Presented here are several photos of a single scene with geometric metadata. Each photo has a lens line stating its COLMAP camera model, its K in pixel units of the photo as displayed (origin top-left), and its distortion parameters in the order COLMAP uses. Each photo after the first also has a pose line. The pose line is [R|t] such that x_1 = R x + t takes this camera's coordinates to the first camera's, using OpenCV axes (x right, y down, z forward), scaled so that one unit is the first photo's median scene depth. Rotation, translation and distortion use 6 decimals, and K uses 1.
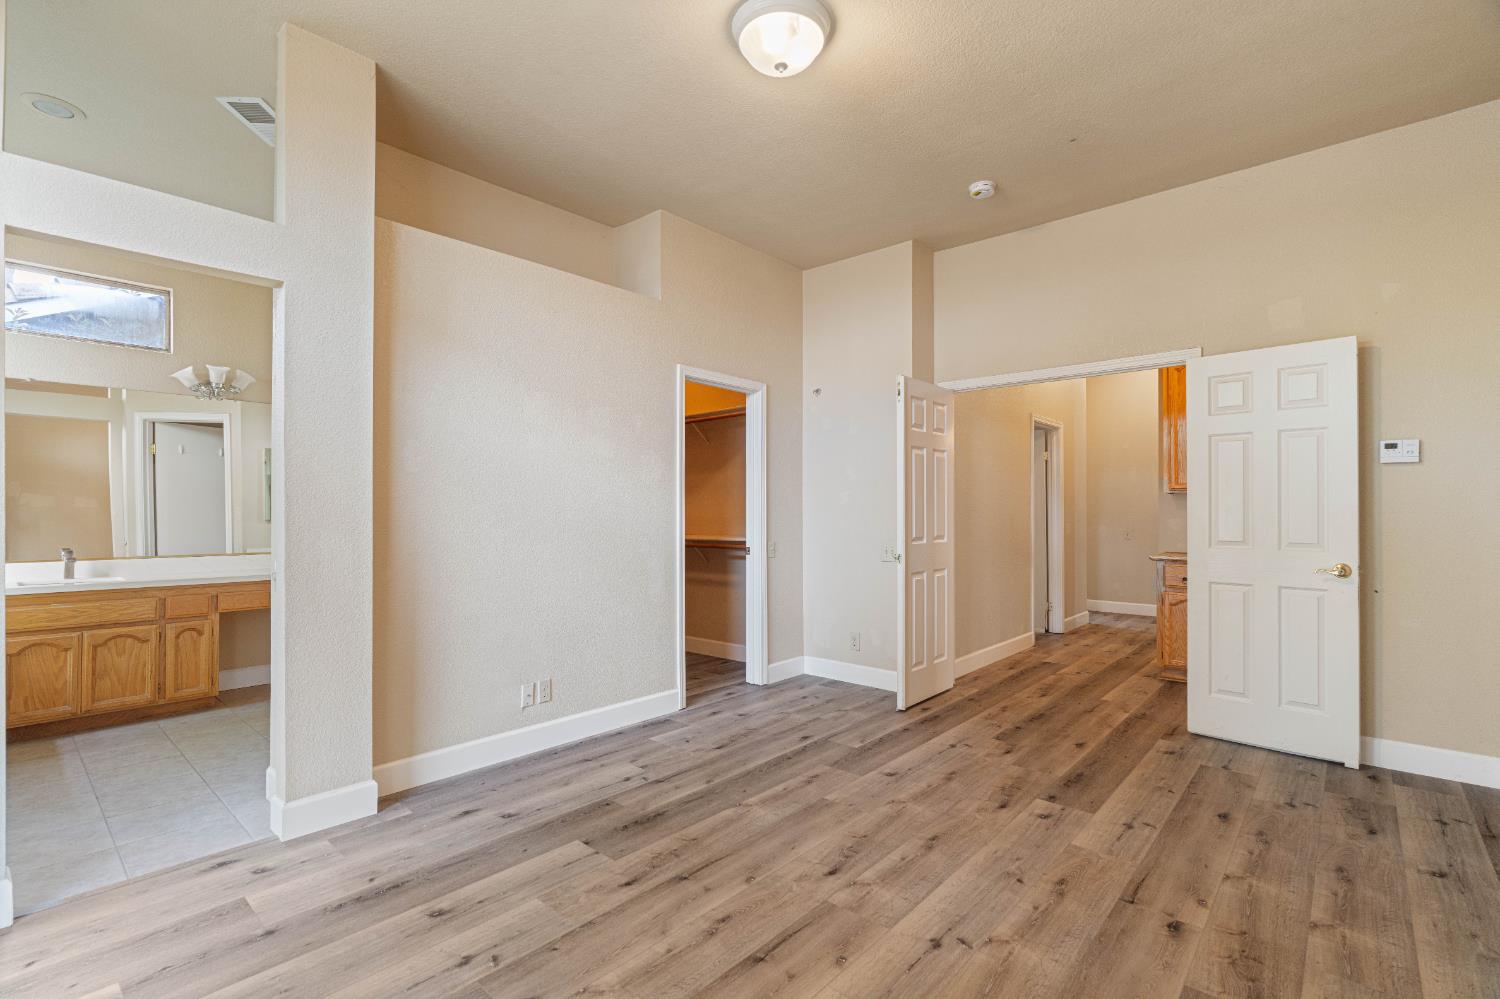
lens RADIAL K [[683.2, 0, 740.5], [0, 683.2, 511.8], [0, 0, 1]] dist [-0.003407, 0.000663]
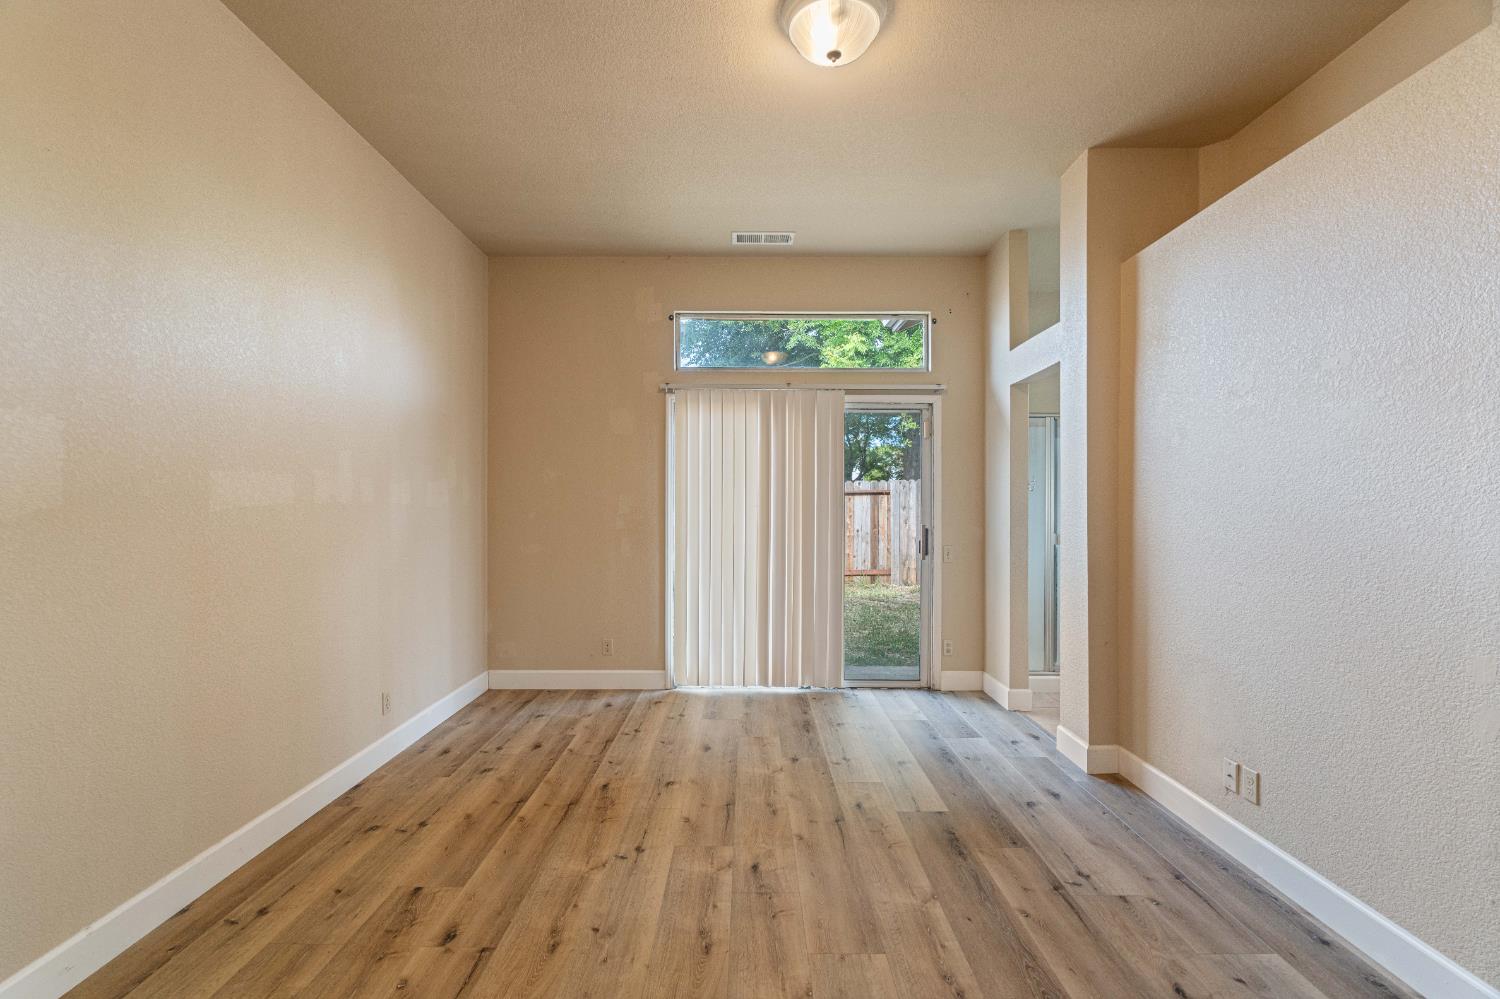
lens RADIAL K [[690.2, 0, 744.9], [0, 690.2, 489.3], [0, 0, 1]] dist [-0.003644, 0.001014]
pose [[-0.744952, -0.015437, -0.666939, 0.826000], [-0.001936, 0.999778, -0.020978, -0.035389], [0.667115, -0.014337, -0.744817, 1.704191]]
